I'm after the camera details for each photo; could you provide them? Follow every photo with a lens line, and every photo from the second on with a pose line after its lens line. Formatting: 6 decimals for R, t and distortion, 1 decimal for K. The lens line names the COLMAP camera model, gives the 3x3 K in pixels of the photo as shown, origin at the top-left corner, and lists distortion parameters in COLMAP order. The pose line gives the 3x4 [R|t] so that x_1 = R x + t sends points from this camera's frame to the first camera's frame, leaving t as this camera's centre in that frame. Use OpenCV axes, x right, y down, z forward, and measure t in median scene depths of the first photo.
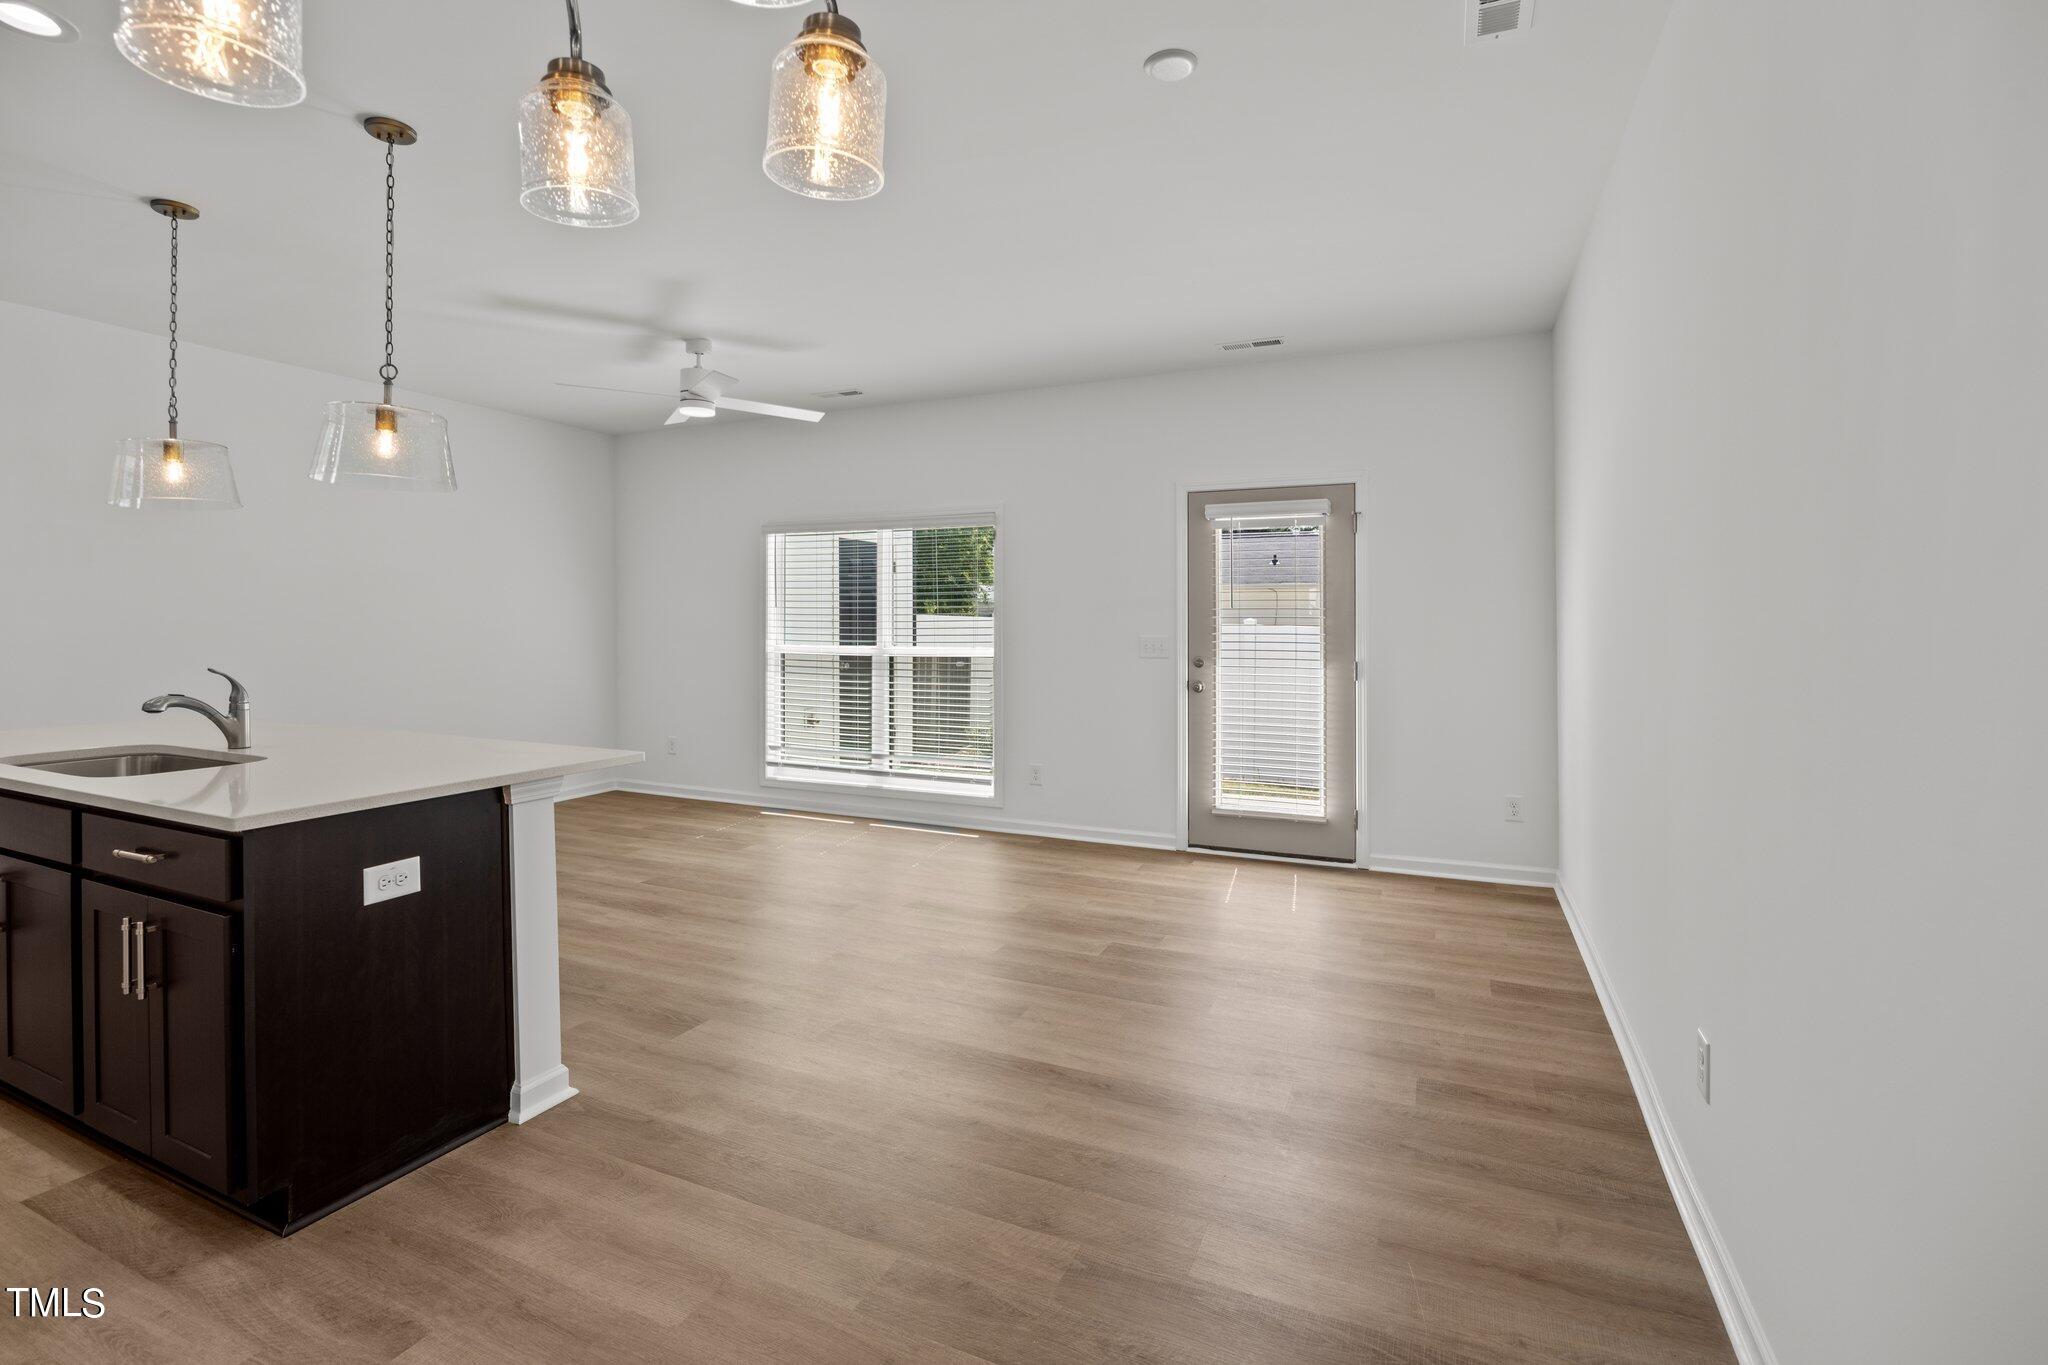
lens RADIAL K [[929.2, 0, 1040.7], [0, 929.2, 633.2], [0, 0, 1]] dist [-0.009230, 0.000367]
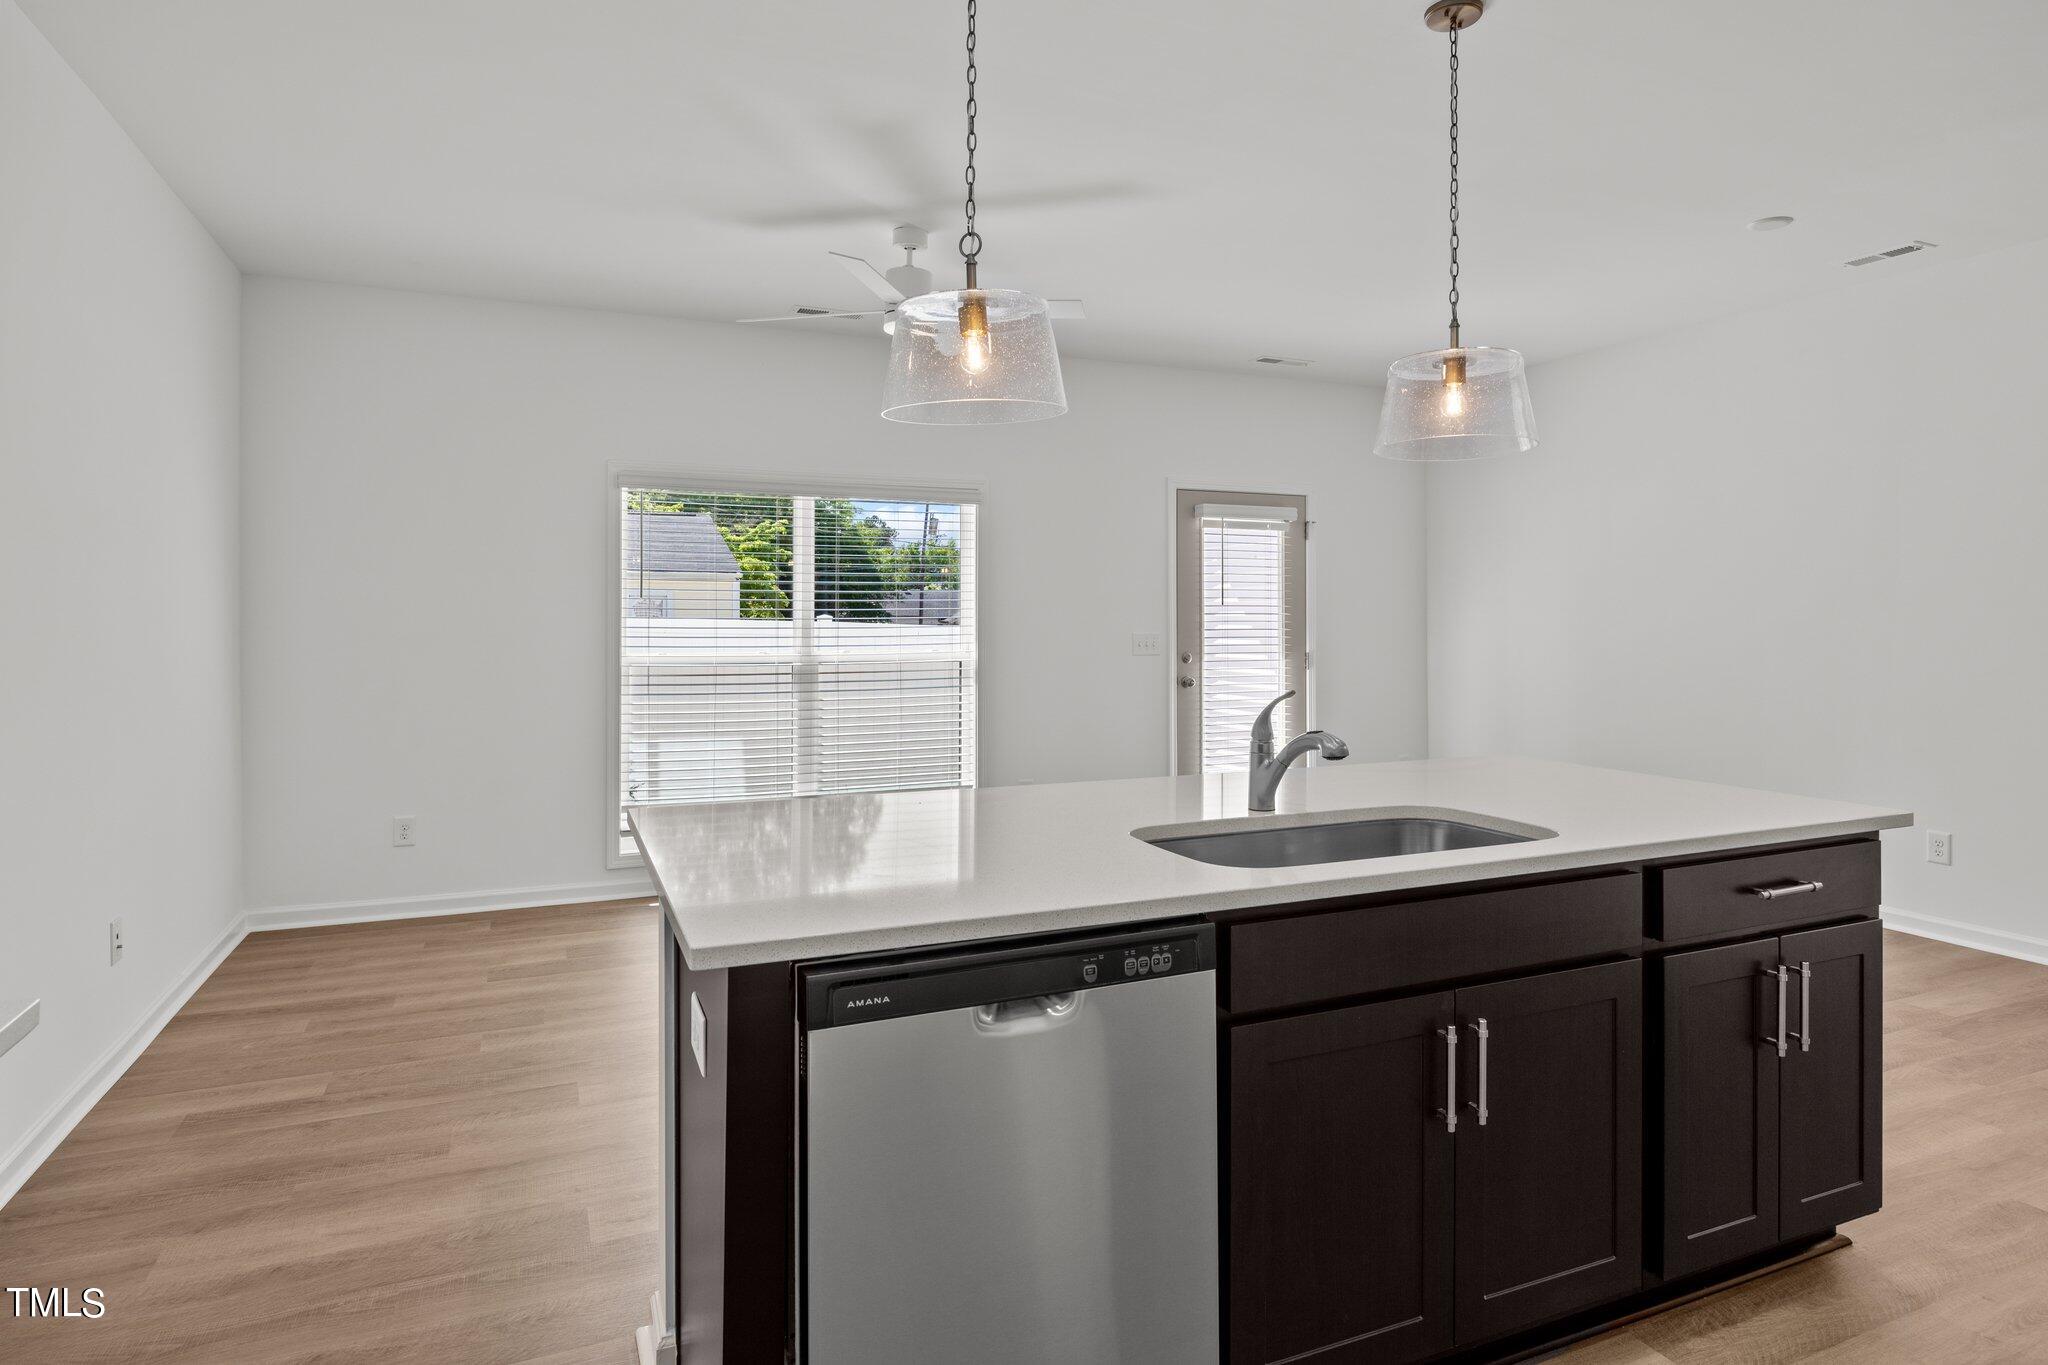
lens RADIAL K [[1113.8, 0, 1015.6], [0, 1113.8, 631.2], [0, 0, 1]] dist [-0.005639, -0.000029]
pose [[0.673893, -0.011675, 0.738737, -1.228319], [0.009064, 0.999931, 0.007534, -0.012492], [-0.738774, 0.001619, 0.673952, 0.456704]]
